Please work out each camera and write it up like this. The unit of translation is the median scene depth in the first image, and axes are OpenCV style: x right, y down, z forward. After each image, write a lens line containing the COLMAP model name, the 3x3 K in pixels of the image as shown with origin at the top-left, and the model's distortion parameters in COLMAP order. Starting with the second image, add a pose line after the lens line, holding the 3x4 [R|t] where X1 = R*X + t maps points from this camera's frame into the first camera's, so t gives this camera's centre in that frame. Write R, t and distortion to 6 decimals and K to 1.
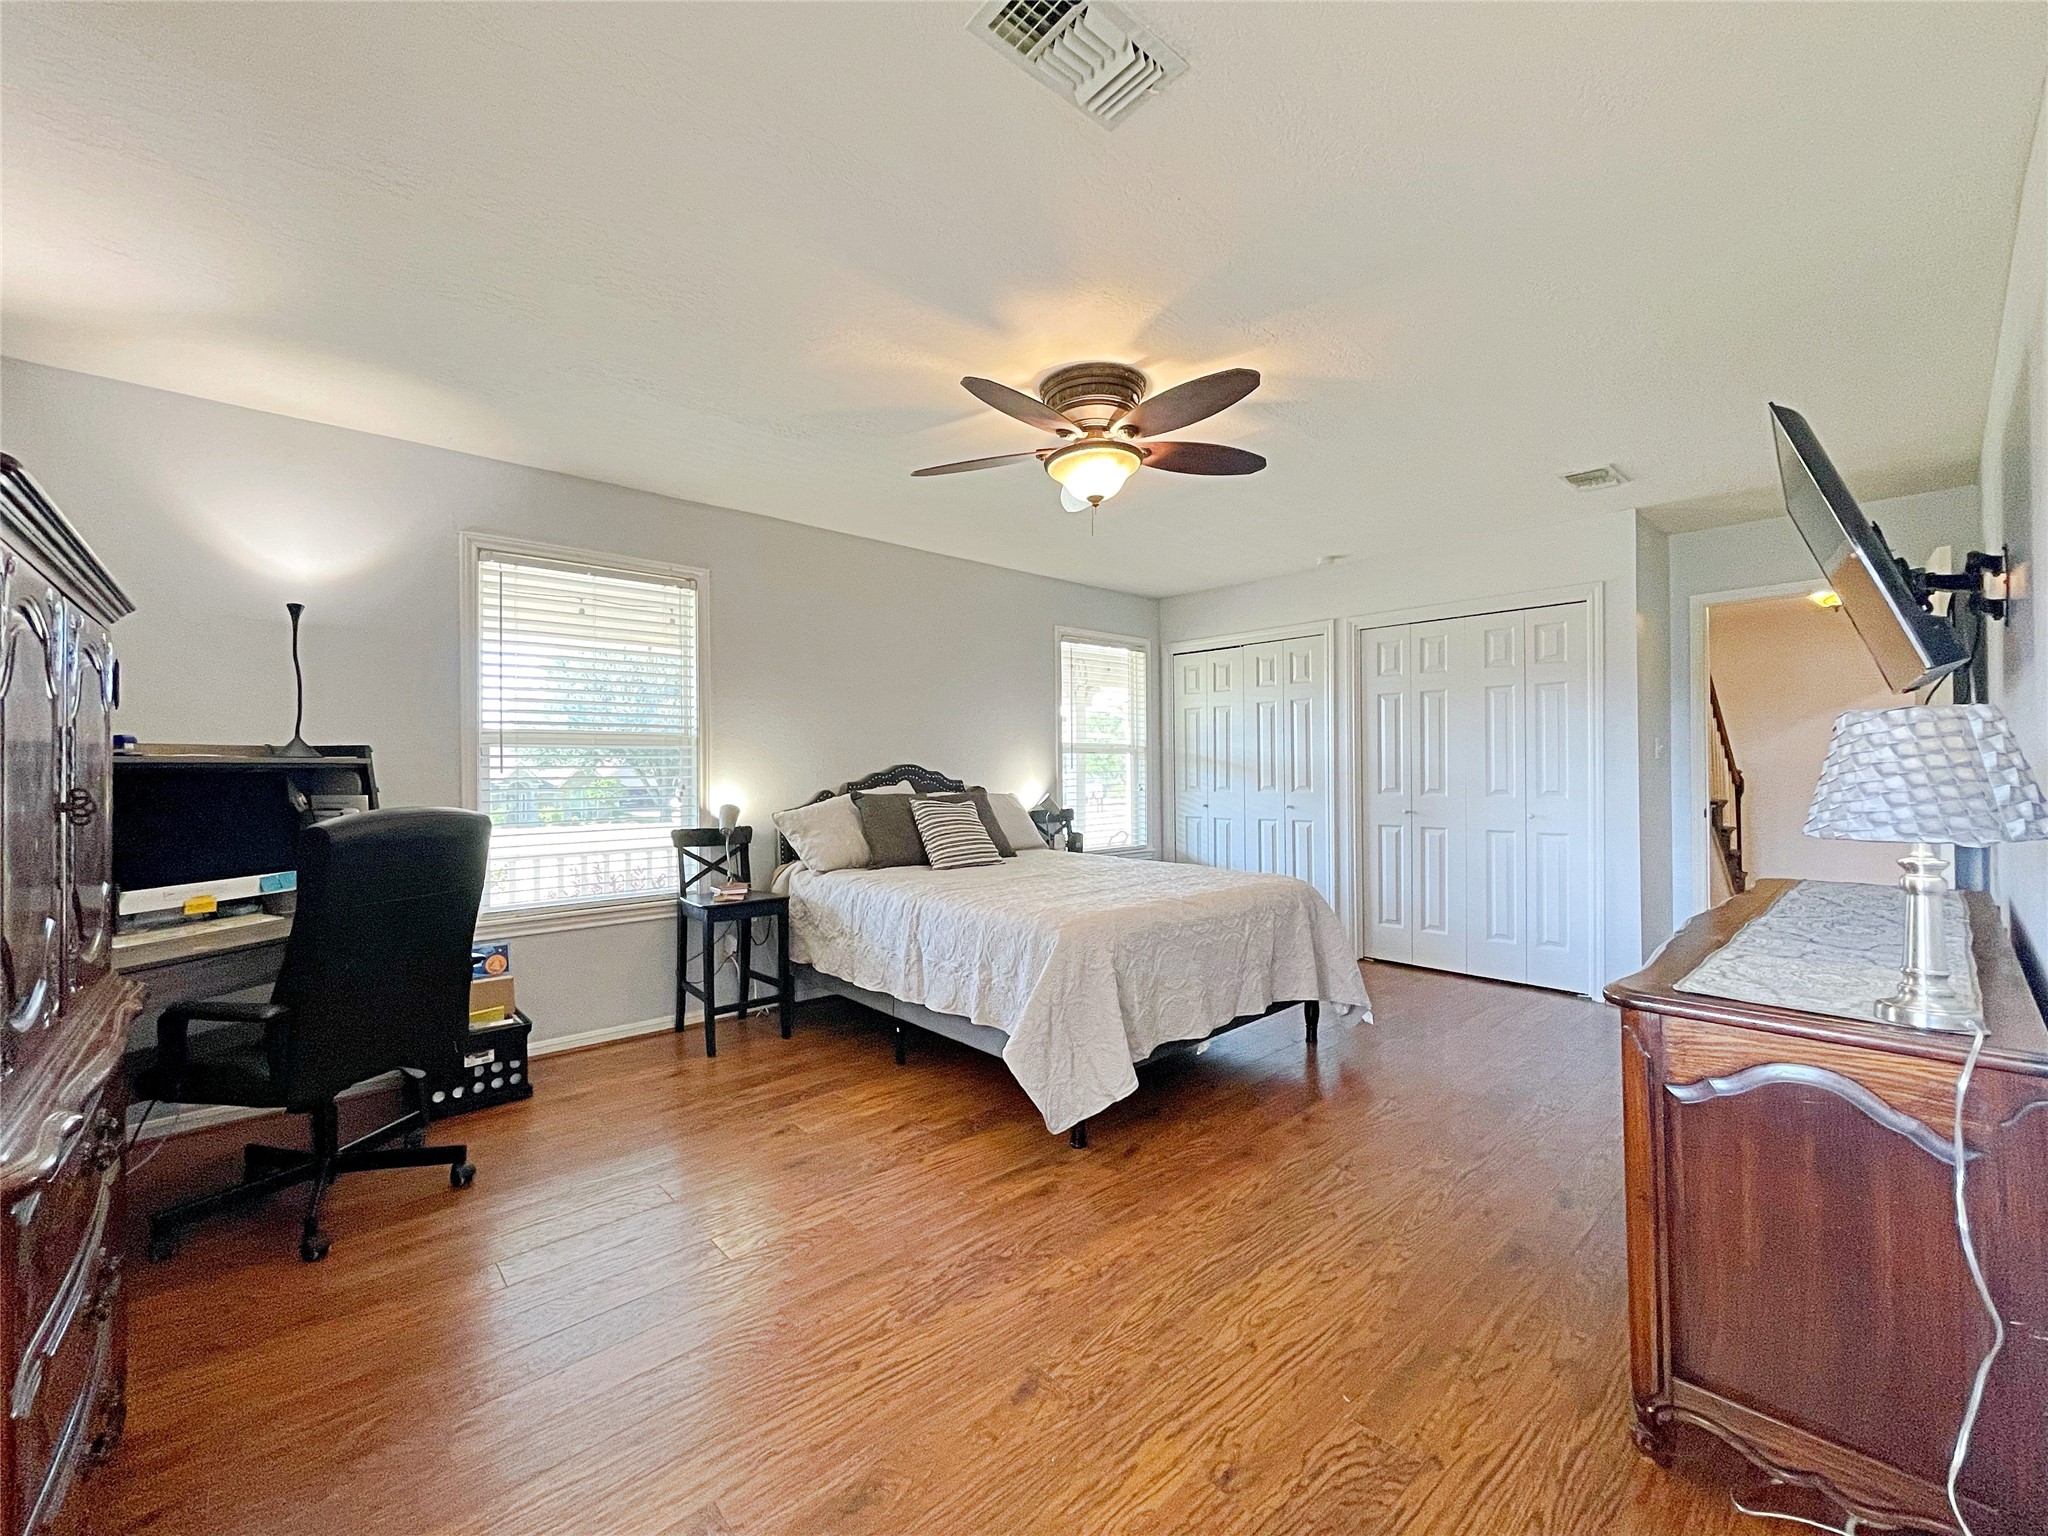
lens RADIAL K [[829.8, 0, 1014.4], [0, 829.8, 767.3], [0, 0, 1]] dist [-0.003240, 0.000460]
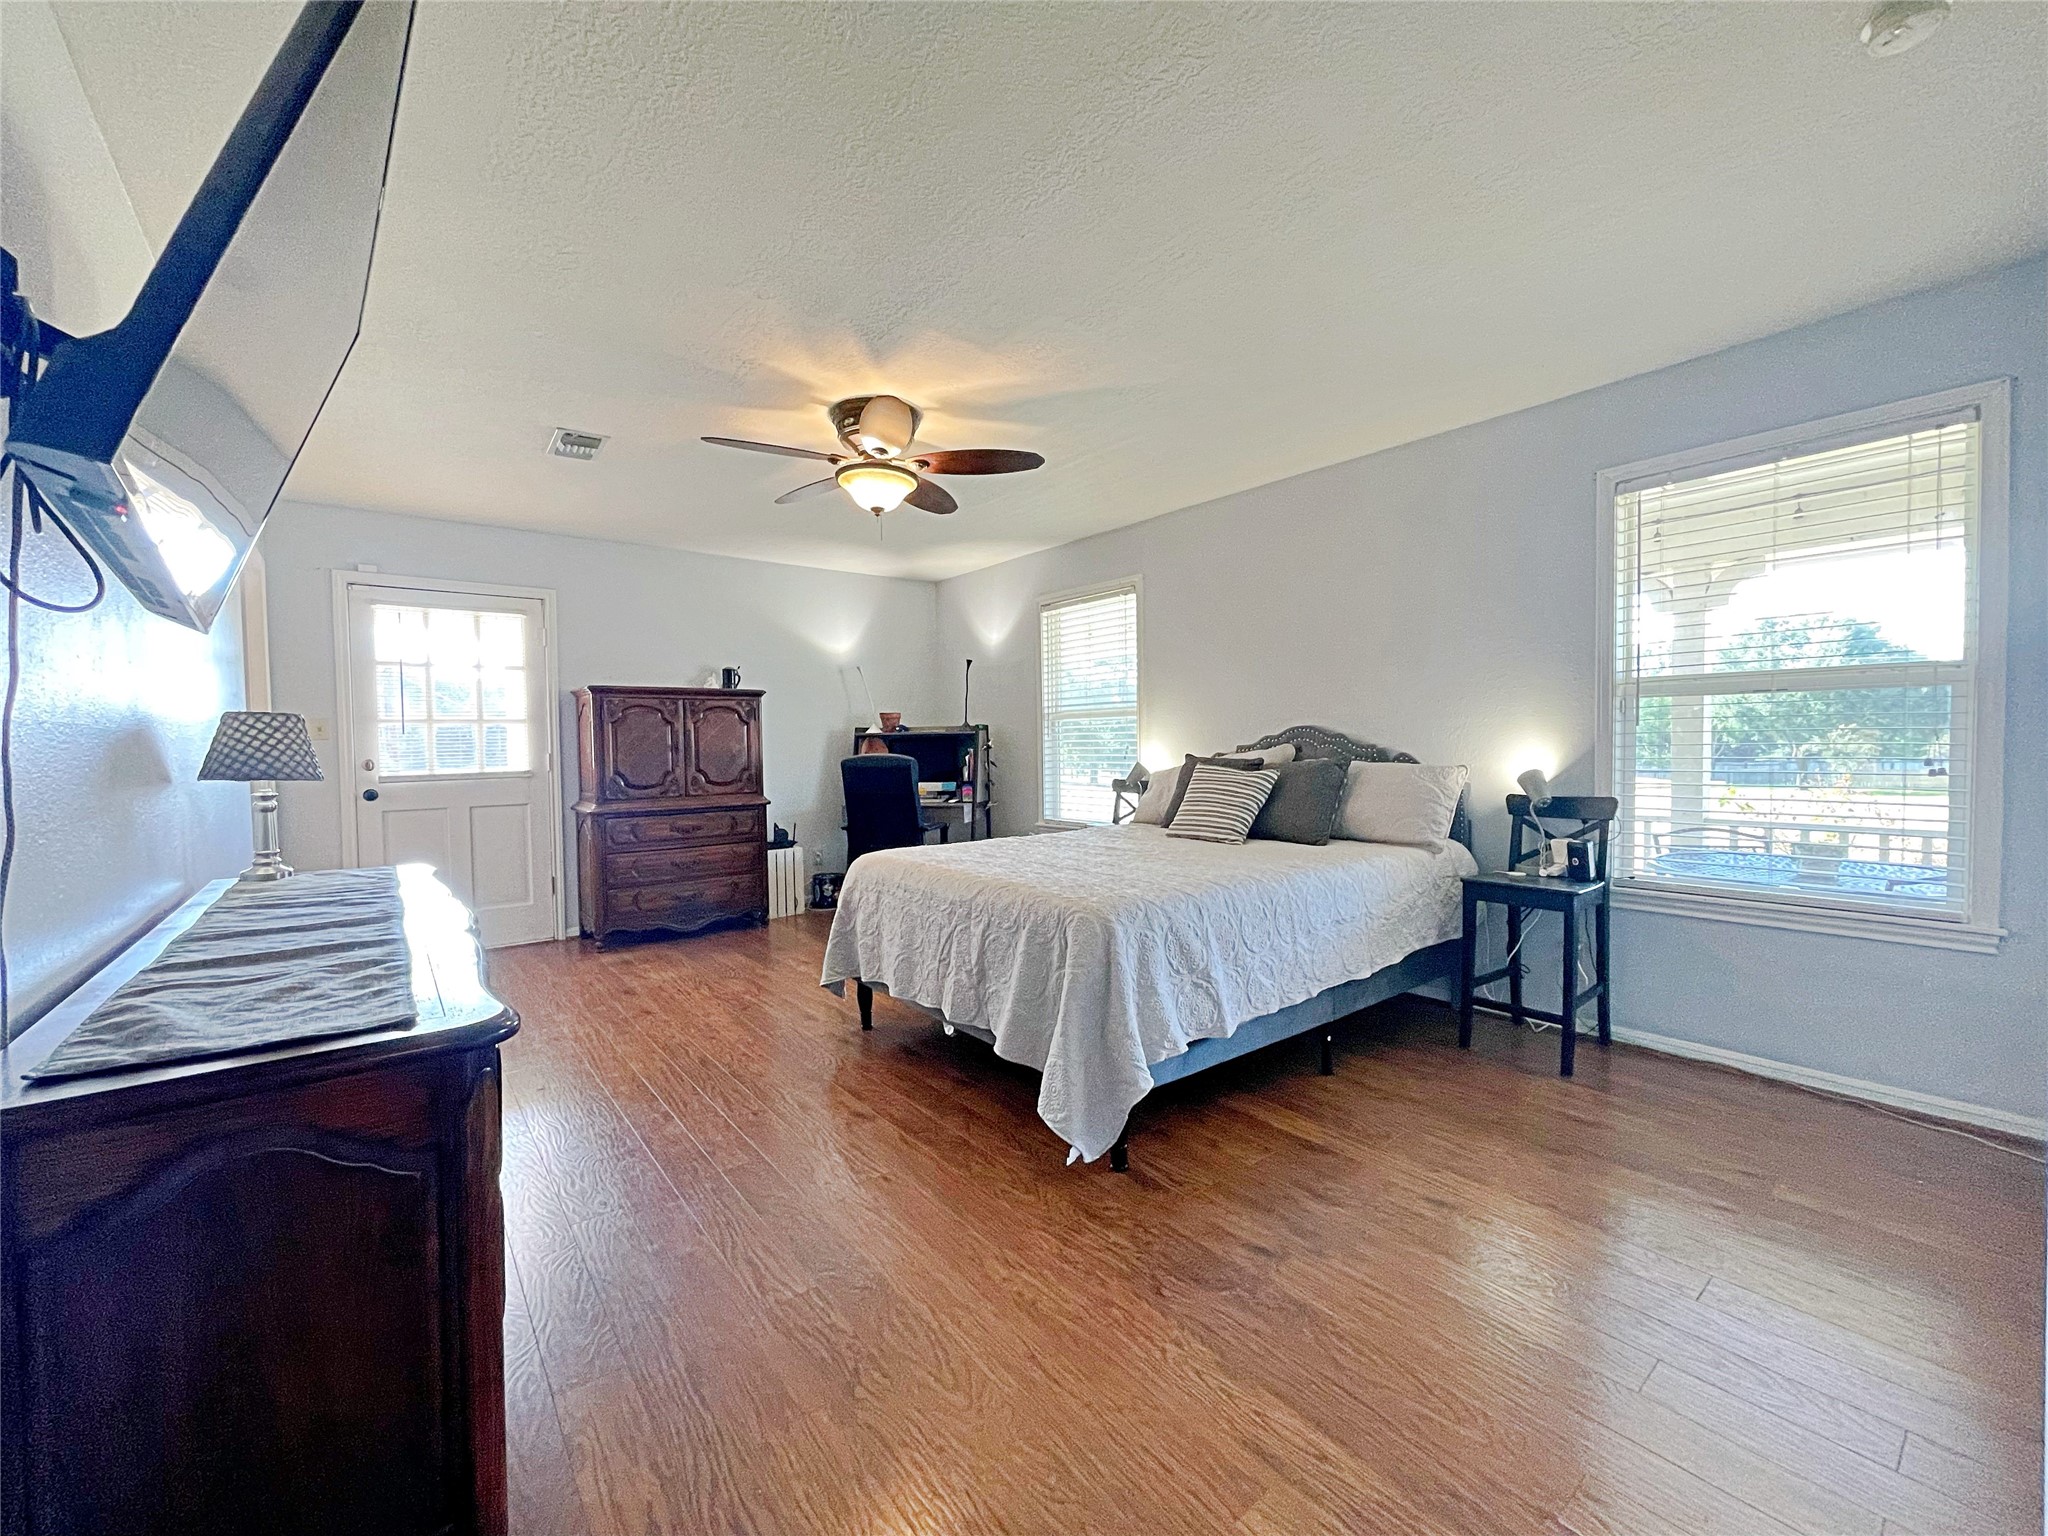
lens RADIAL K [[829.8, 0, 1014.4], [0, 829.8, 767.3], [0, 0, 1]] dist [-0.003240, 0.000460]
pose [[-0.072859, 0.035513, -0.996710, 0.935295], [0.014079, 0.999303, 0.034577, 0.006555], [0.997243, -0.011513, -0.073309, 0.932040]]
